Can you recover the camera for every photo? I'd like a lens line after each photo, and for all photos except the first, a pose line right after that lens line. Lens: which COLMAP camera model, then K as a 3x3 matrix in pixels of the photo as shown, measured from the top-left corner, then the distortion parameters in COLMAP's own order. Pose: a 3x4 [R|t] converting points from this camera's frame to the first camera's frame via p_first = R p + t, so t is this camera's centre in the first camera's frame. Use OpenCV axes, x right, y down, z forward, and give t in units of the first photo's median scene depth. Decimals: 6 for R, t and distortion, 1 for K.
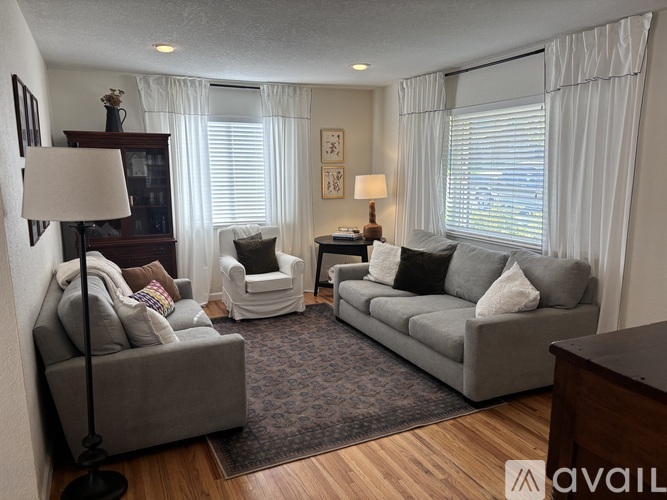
lens RADIAL K [[510.9, 0, 332.9], [0, 510.9, 251.0], [0, 0, 1]] dist [0.035988, 0.003811]
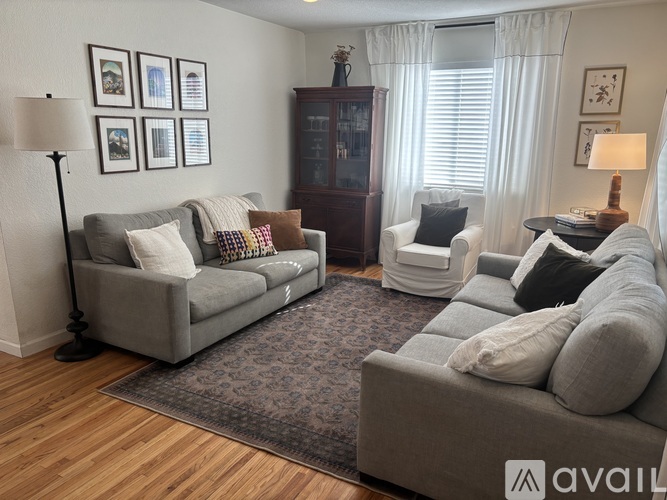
lens RADIAL K [[510.9, 0, 332.8], [0, 510.9, 248.1], [0, 0, 1]] dist [0.035988, 0.003811]
pose [[0.590378, 0.200703, -0.781775, 0.456825], [-0.145808, 0.979175, 0.141270, -0.051780], [0.793848, 0.030587, 0.607347, 0.347767]]
